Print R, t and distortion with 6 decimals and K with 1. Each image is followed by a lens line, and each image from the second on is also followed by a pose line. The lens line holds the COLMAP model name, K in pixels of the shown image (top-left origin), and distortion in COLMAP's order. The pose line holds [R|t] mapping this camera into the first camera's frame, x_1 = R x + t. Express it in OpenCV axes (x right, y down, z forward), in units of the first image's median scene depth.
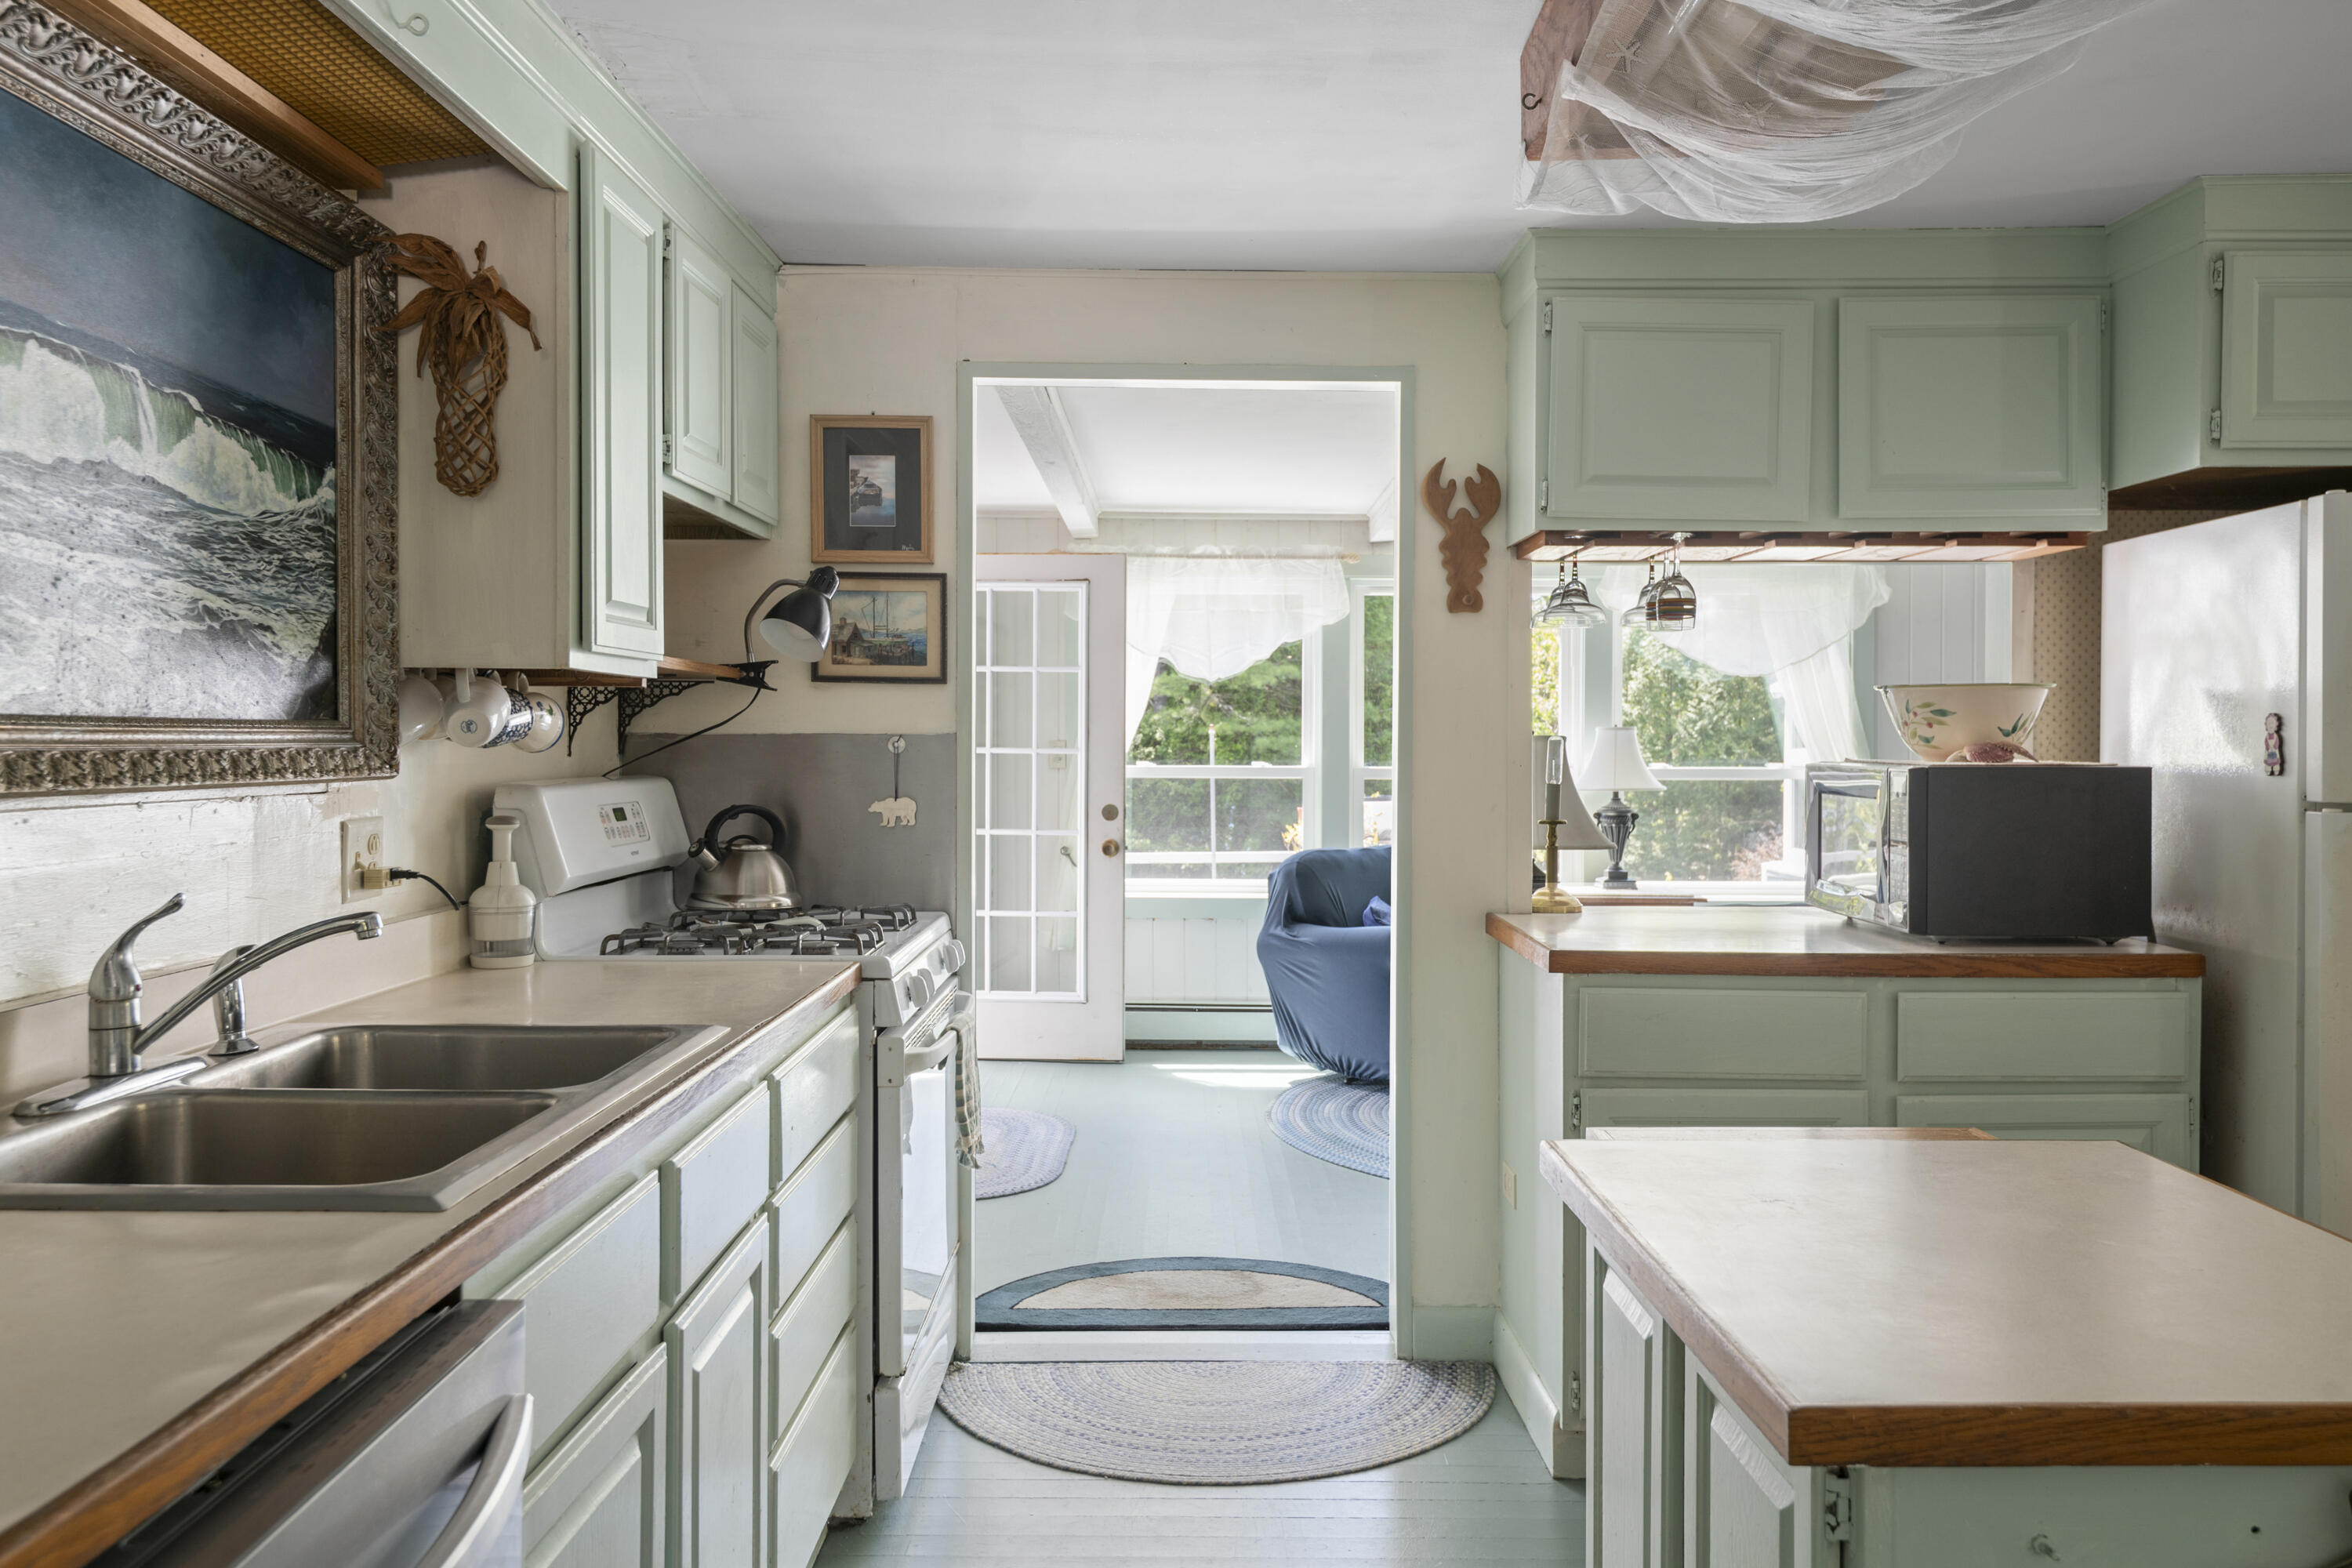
lens RADIAL K [[1756.5, 0, 1177.5], [0, 1756.5, 770.8], [0, 0, 1]] dist [0.002546, 0.001278]
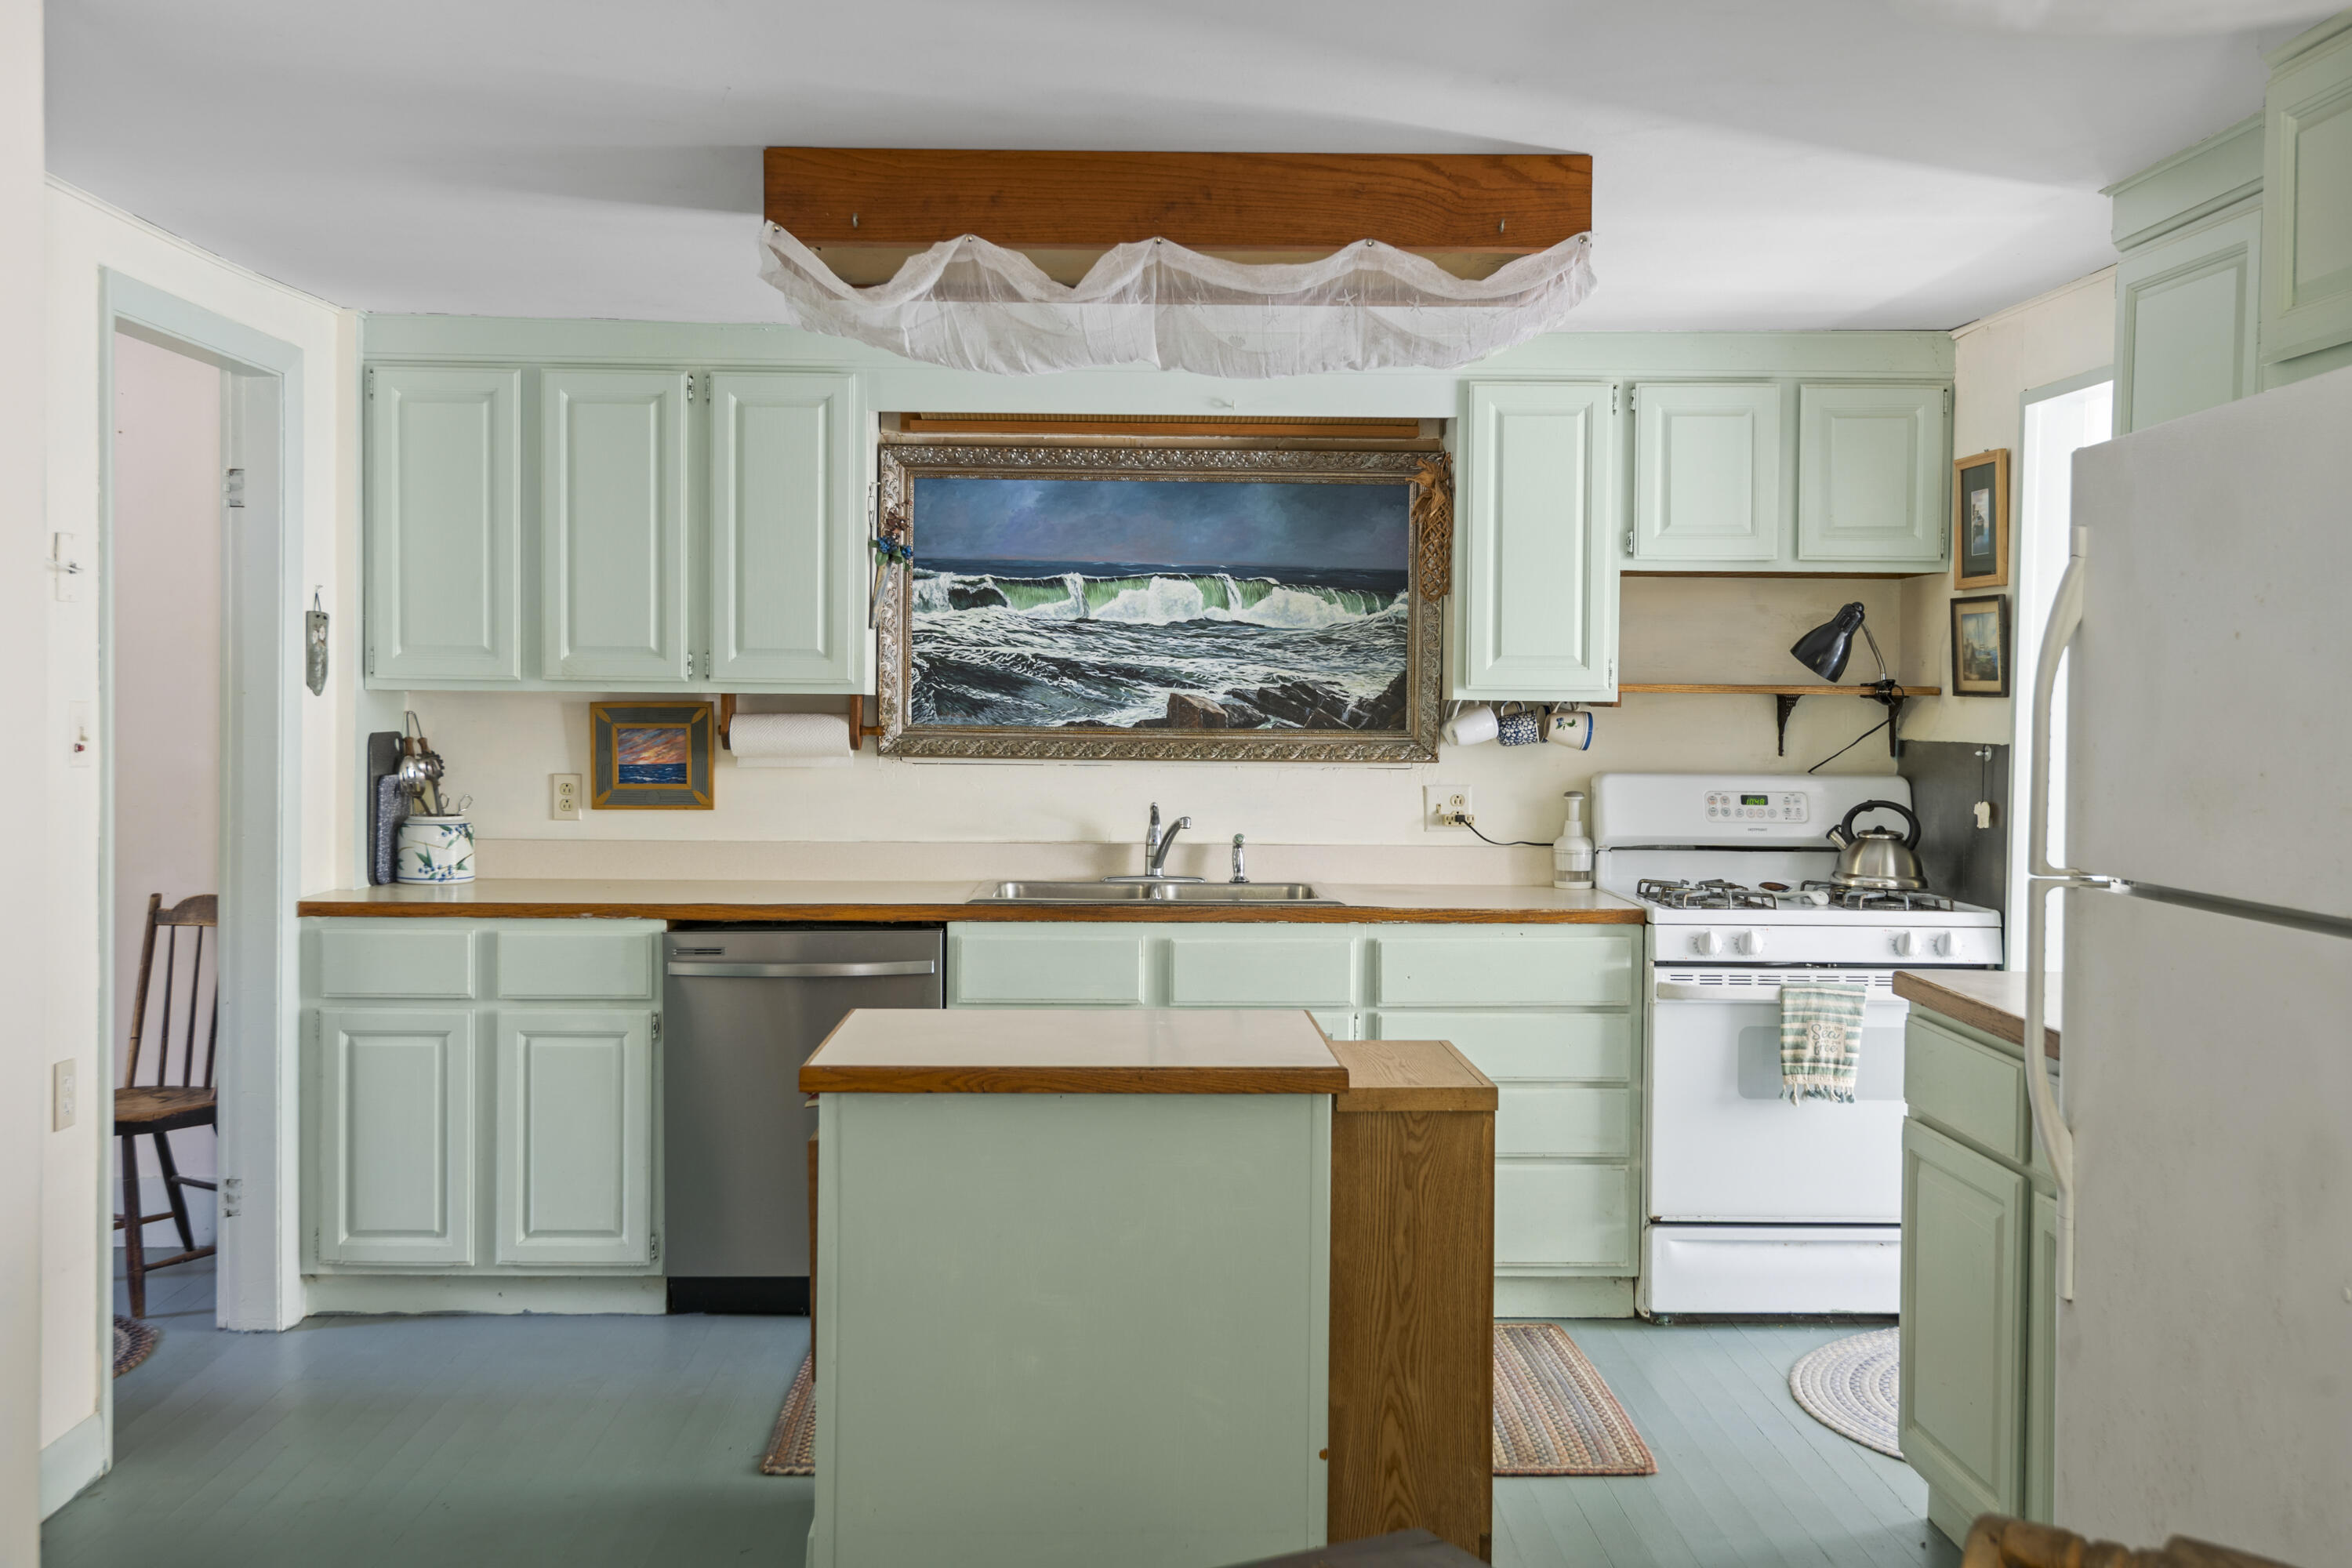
lens RADIAL K [[2379.3, 0, 1175.0], [0, 2379.3, 777.7], [0, 0, 1]] dist [-0.002860, 0.000000]
pose [[0.023992, 0.030620, -0.999243, 1.982924], [-0.025423, 0.999226, 0.030010, -0.048170], [0.999389, 0.024683, 0.024752, 0.706744]]
